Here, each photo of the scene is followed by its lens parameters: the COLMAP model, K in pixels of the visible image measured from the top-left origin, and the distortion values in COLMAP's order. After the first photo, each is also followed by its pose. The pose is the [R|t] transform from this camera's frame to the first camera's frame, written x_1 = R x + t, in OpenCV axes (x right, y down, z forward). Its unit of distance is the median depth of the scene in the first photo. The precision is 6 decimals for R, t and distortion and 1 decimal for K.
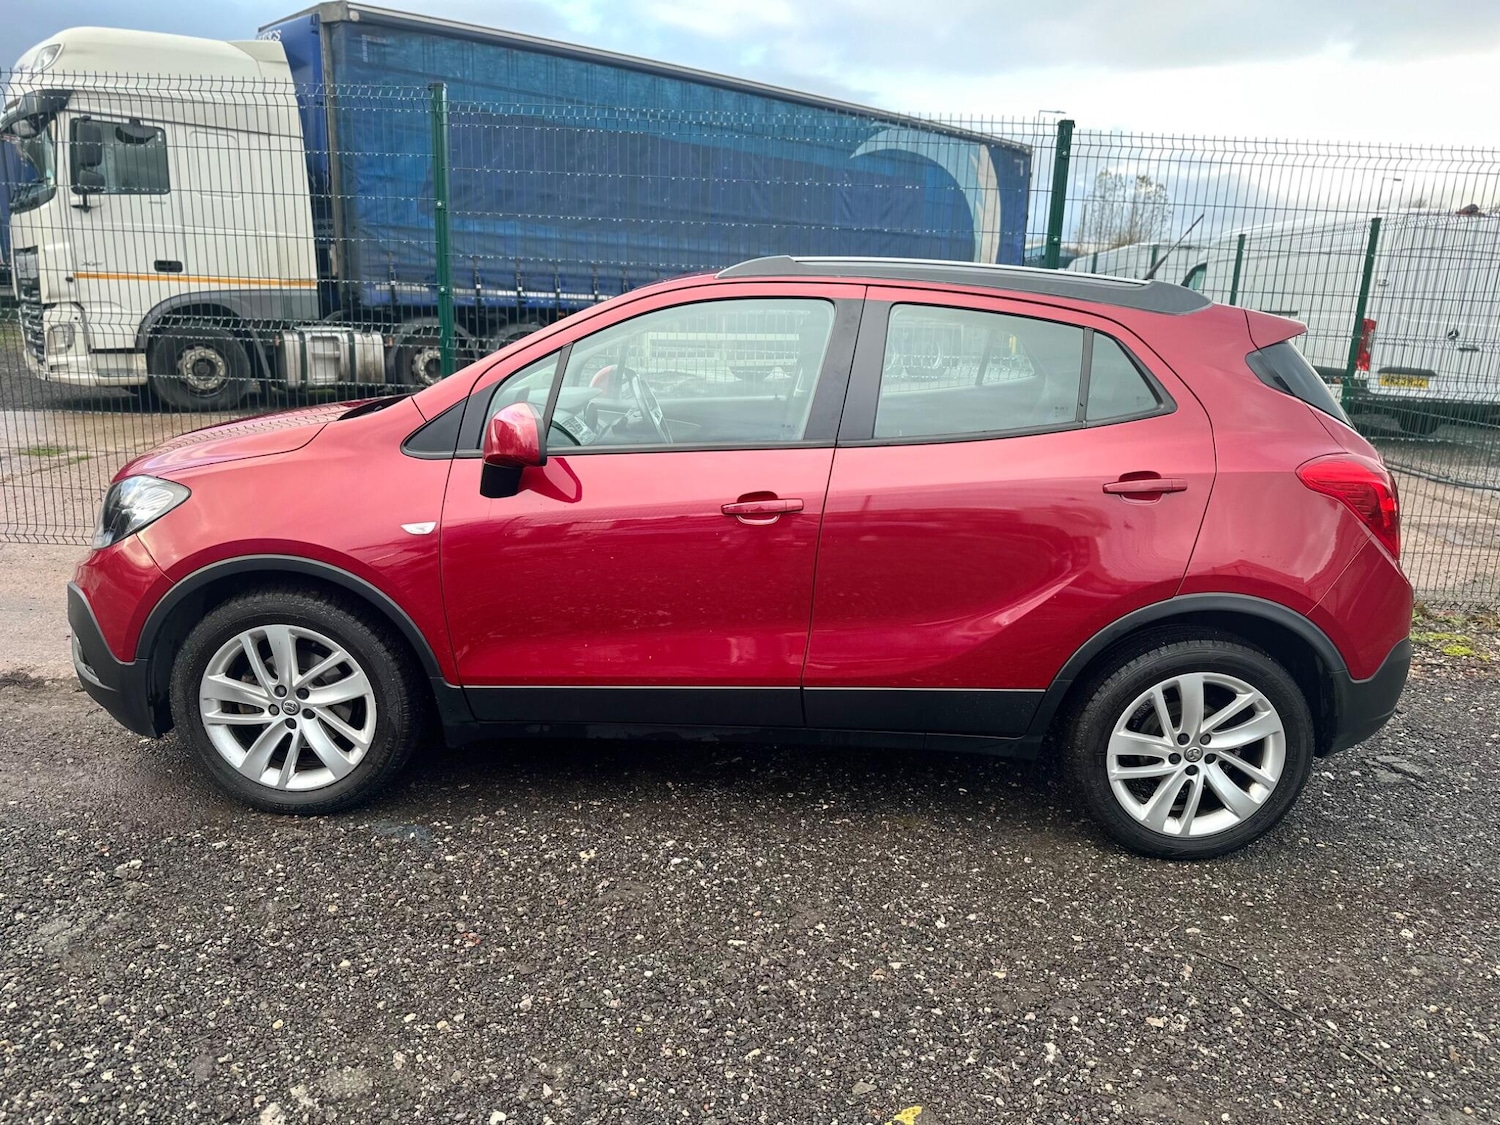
lens RADIAL K [[1064.5, 0, 747.1], [0, 1064.5, 572.8], [0, 0, 1]] dist [0.018919, -0.023819]
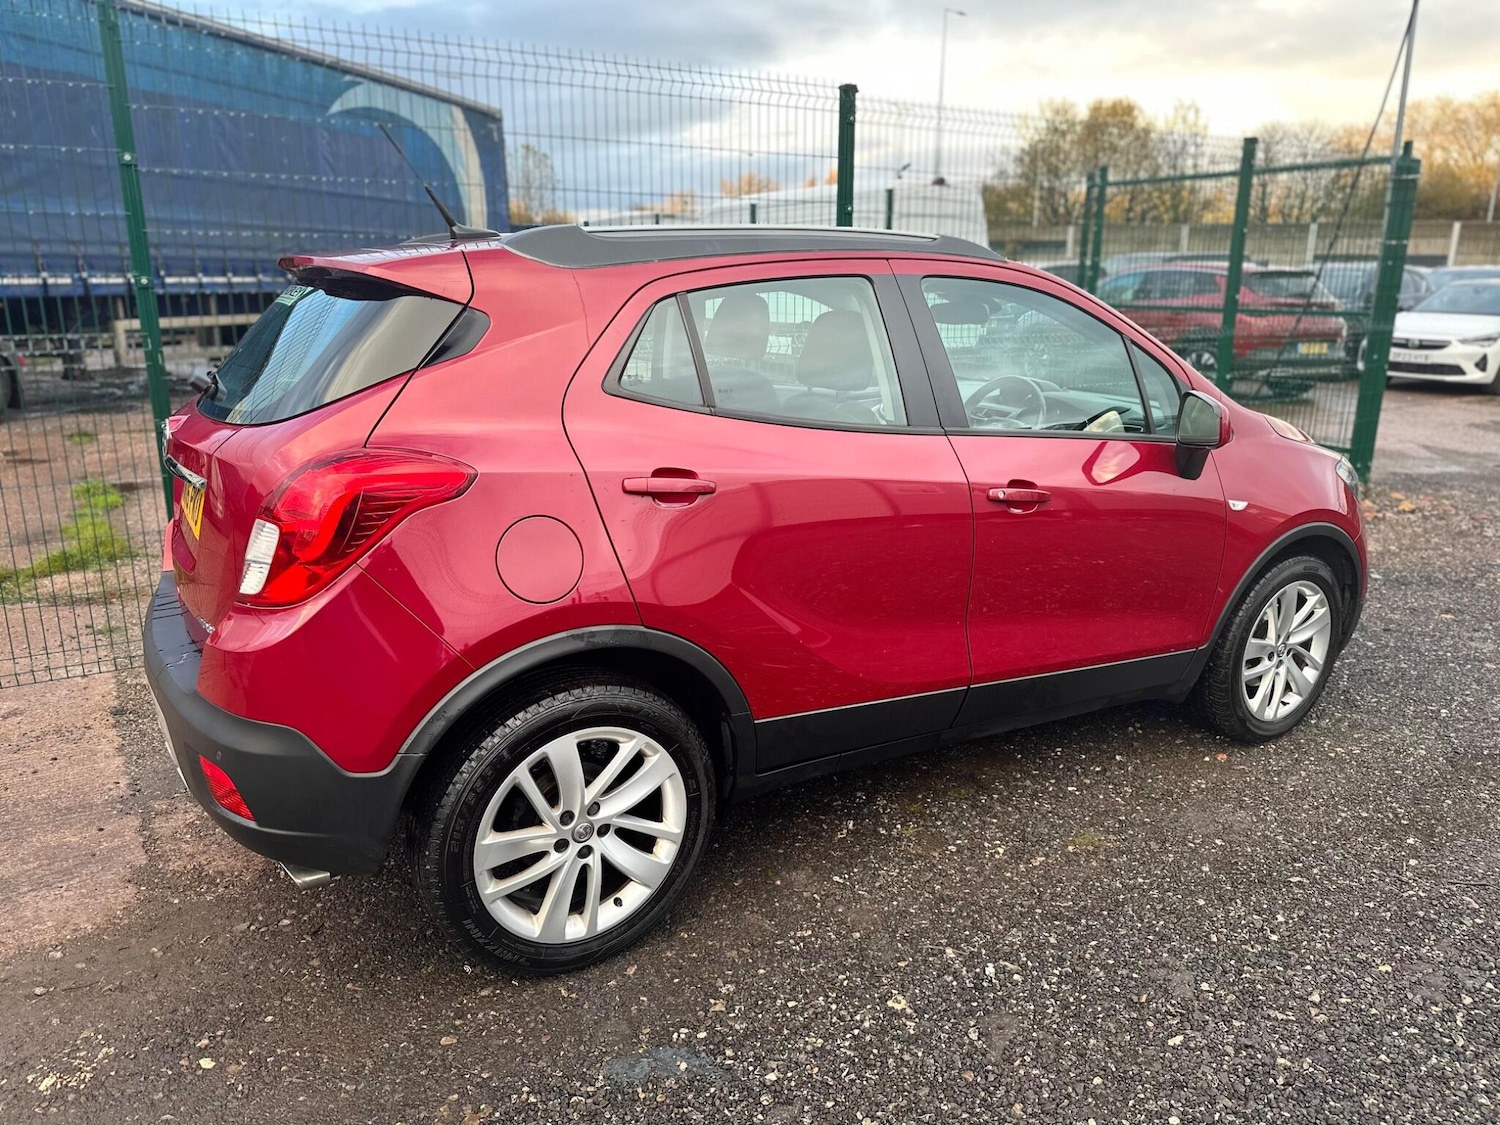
lens RADIAL K [[1064.5, 0, 748.4], [0, 1064.5, 567.0], [0, 0, 1]] dist [0.018919, -0.023819]
pose [[0.856114, -0.166888, 0.489099, -0.554360], [0.155661, 0.985743, 0.063882, -0.112851], [-0.492787, 0.021443, 0.869886, 0.352190]]
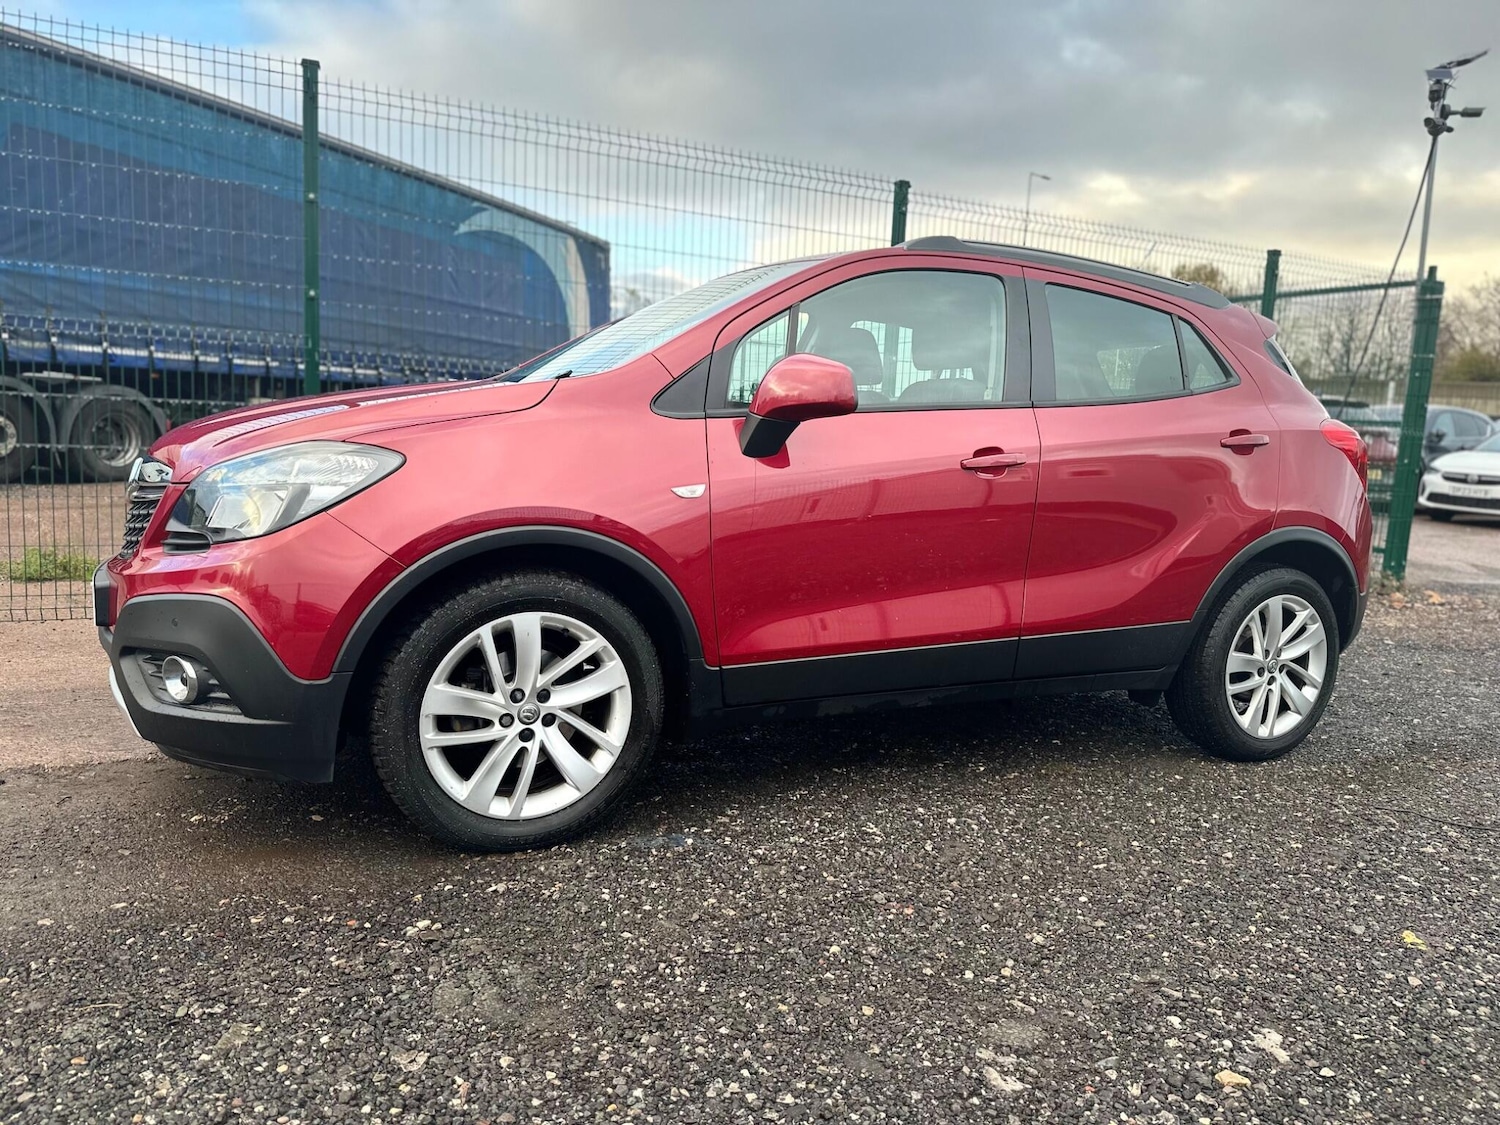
lens RADIAL K [[1064.5, 0, 752.2], [0, 1064.5, 563.7], [0, 0, 1]] dist [0.018919, -0.023819]
pose [[0.893496, -0.053903, 0.445825, -0.631180], [0.097501, 0.992373, -0.075422, 0.087991], [-0.438359, 0.110858, 0.891937, 0.170001]]
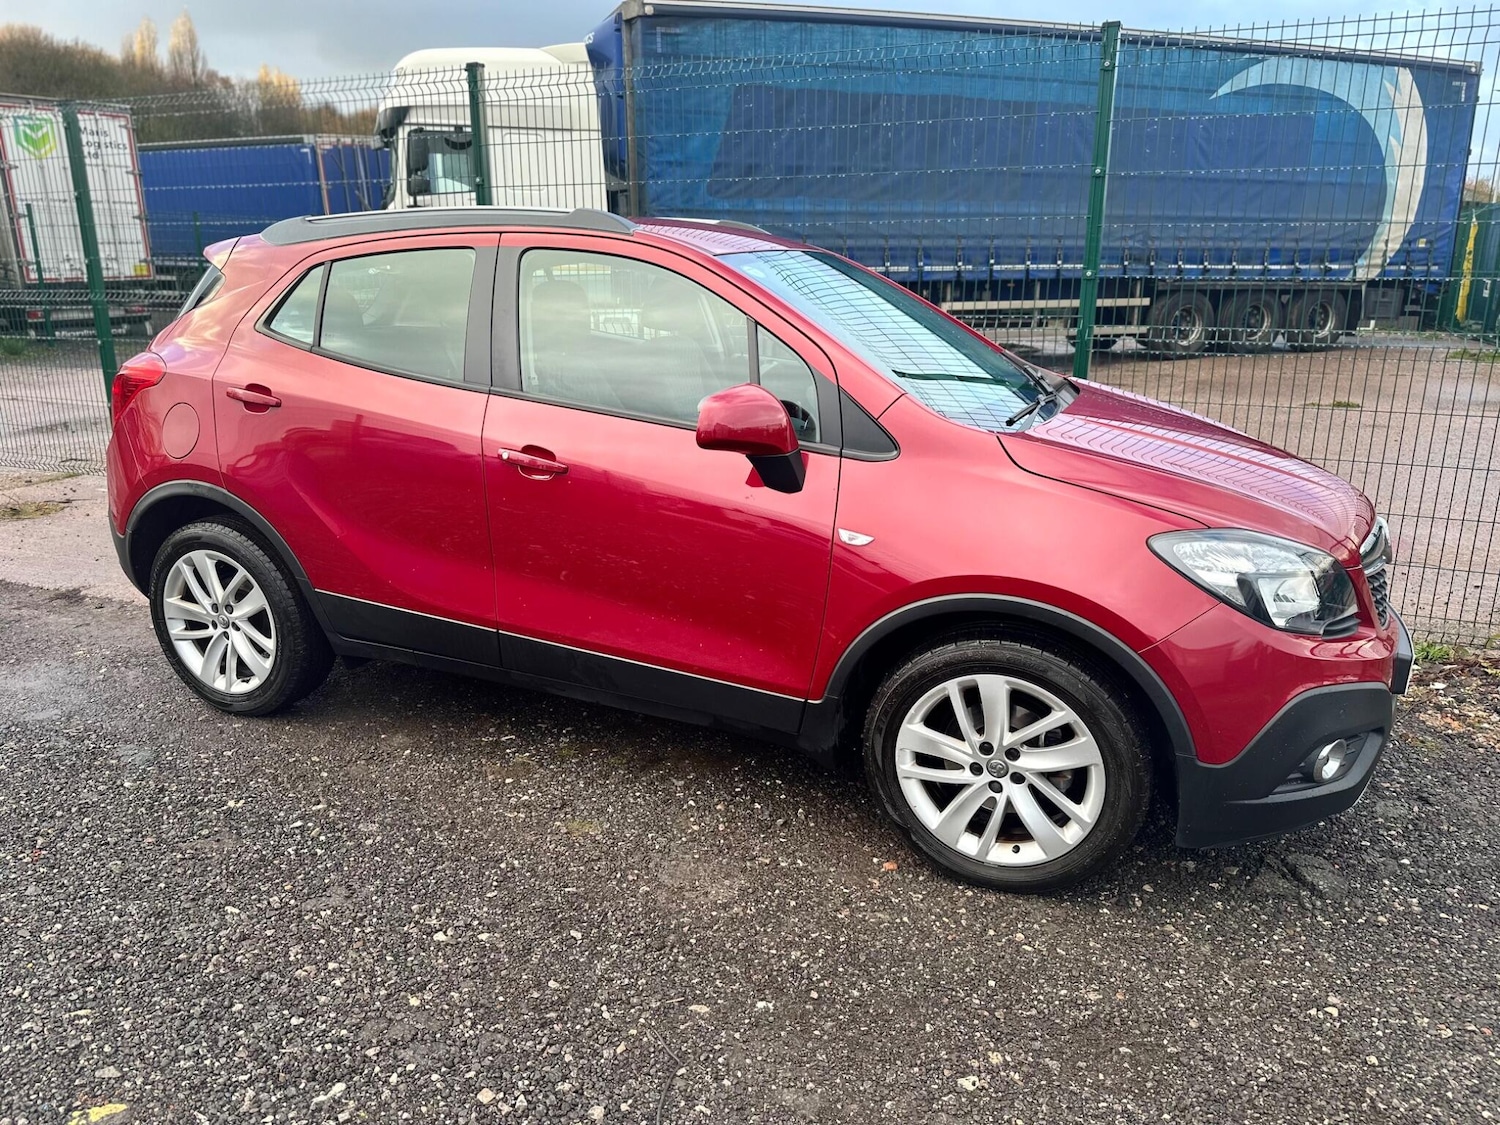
lens RADIAL K [[1064.5, 0, 746.5], [0, 1064.5, 569.1], [0, 0, 1]] dist [0.018919, -0.023819]
pose [[0.916758, 0.073053, -0.392707, 0.665183], [-0.066777, 0.997328, 0.029639, -0.022494], [0.393823, -0.000948, 0.919186, 0.238036]]
